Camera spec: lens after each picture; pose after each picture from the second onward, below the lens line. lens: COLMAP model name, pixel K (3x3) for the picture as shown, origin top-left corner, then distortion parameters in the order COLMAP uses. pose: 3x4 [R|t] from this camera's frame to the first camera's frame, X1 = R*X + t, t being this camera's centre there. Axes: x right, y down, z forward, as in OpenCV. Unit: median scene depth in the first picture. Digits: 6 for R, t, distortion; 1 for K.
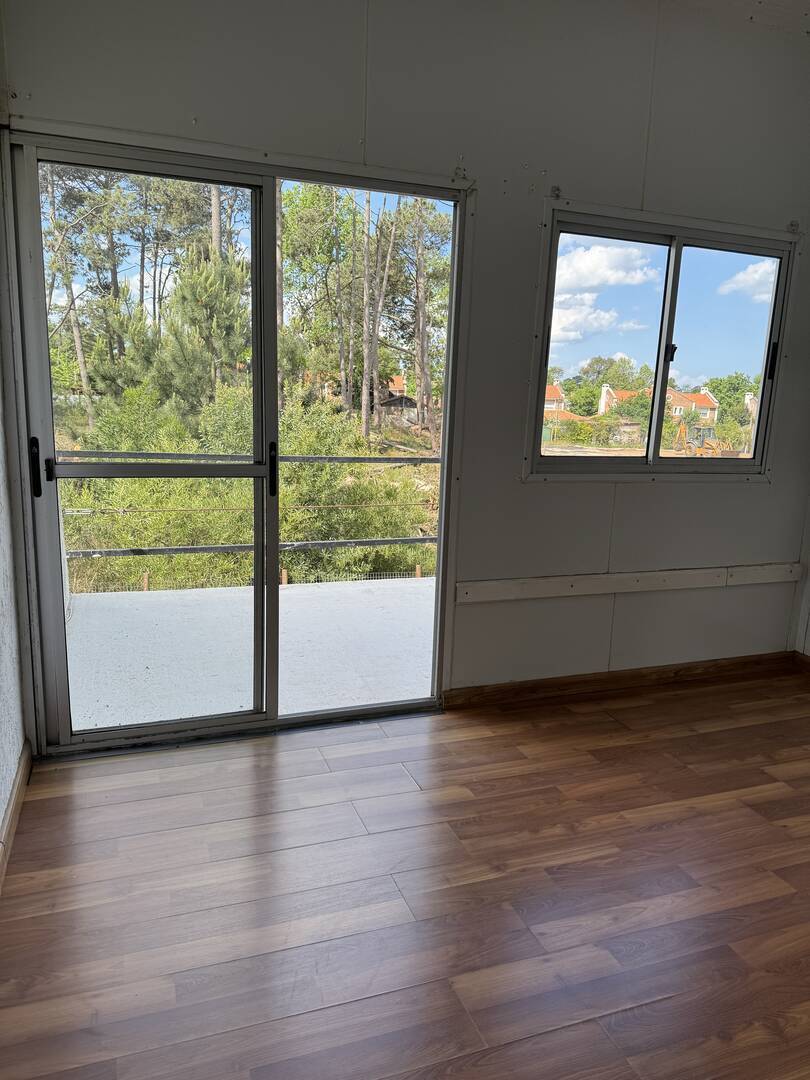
lens RADIAL K [[758.0, 0, 406.8], [0, 758.0, 537.5], [0, 0, 1]] dist [0.033428, -0.031891]
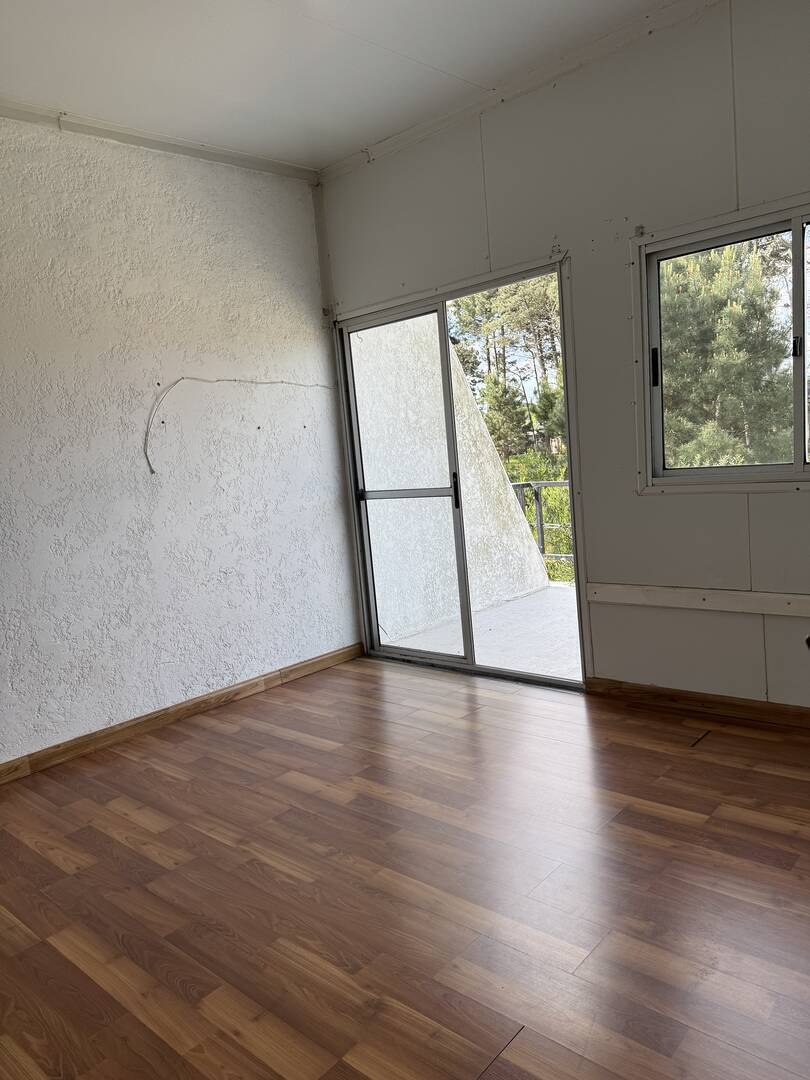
lens RADIAL K [[758.0, 0, 407.7], [0, 758.0, 543.5], [0, 0, 1]] dist [0.033428, -0.031891]
pose [[0.462945, 0.032739, -0.885782, 1.022726], [-0.066352, 0.997794, 0.002201, 0.016132], [0.883900, 0.057754, 0.464096, 0.219887]]
